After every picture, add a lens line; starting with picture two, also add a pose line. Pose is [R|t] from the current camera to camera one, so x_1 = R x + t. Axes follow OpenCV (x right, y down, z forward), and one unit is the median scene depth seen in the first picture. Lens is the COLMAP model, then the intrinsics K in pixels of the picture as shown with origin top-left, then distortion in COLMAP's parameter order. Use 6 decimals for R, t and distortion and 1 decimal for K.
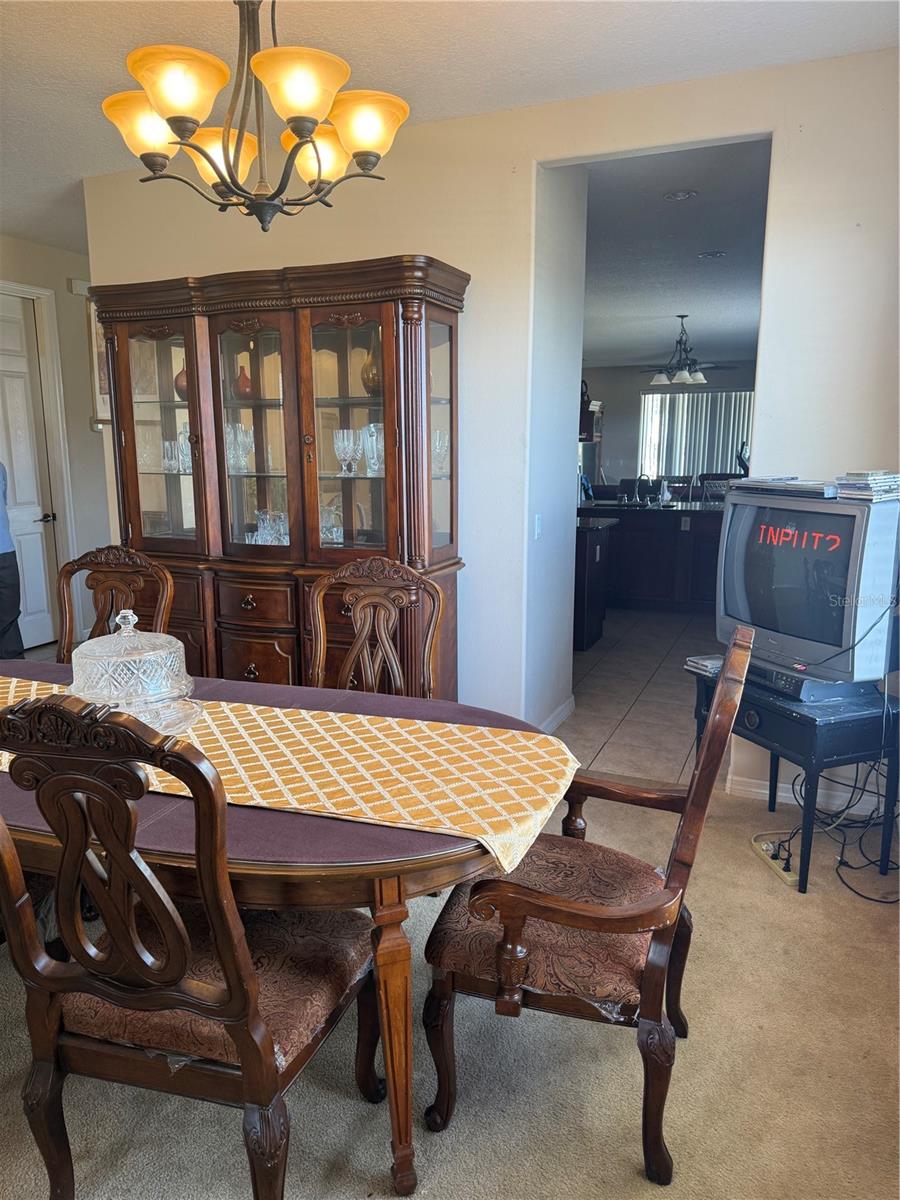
lens RADIAL K [[844.4, 0, 450.0], [0, 844.4, 600.0], [0, 0, 1]] dist [0.166219, -0.284410]
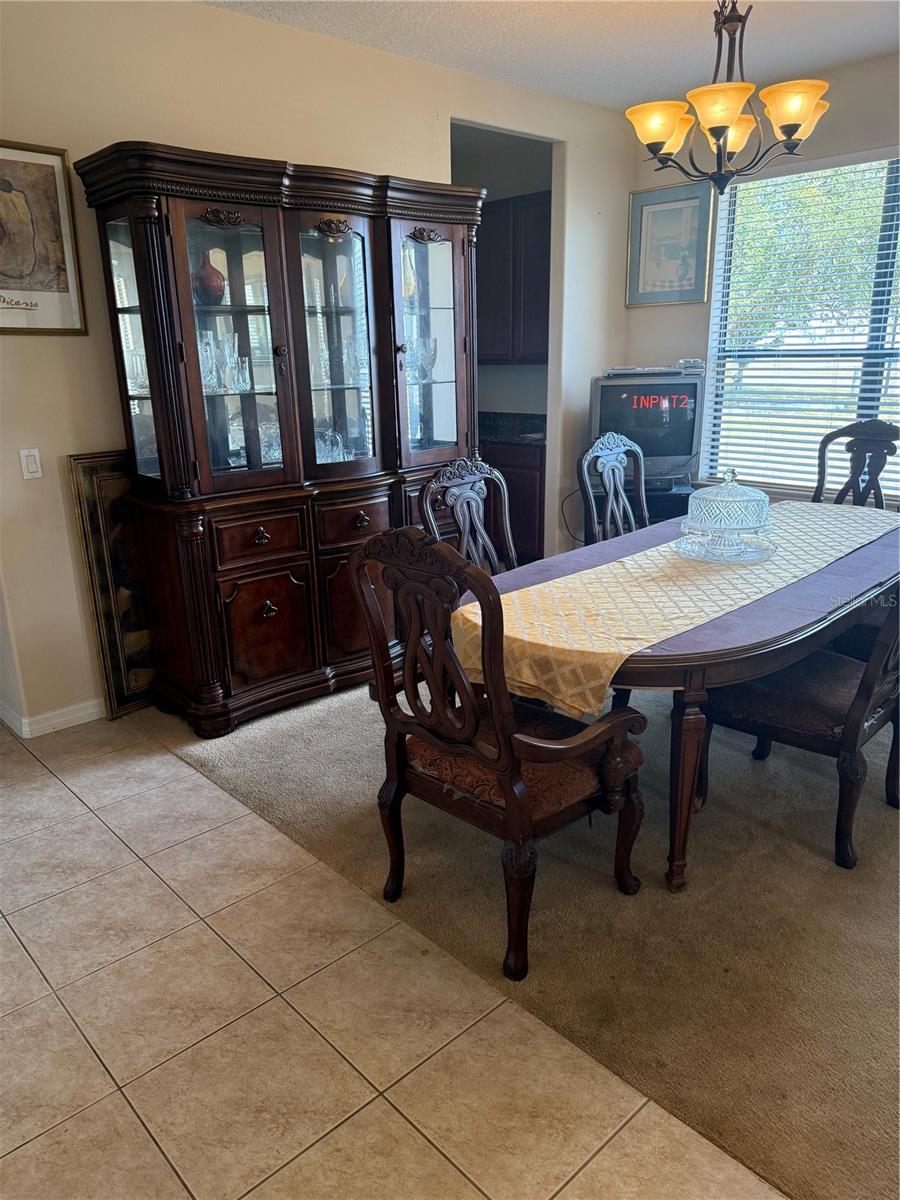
lens RADIAL K [[844.4, 0, 450.0], [0, 844.4, 600.0], [0, 0, 1]] dist [0.166219, -0.284410]
pose [[0.457670, -0.260572, 0.850082, -0.977595], [0.190674, 0.962612, 0.192409, -0.070715], [-0.868436, 0.074029, 0.490243, 0.396825]]
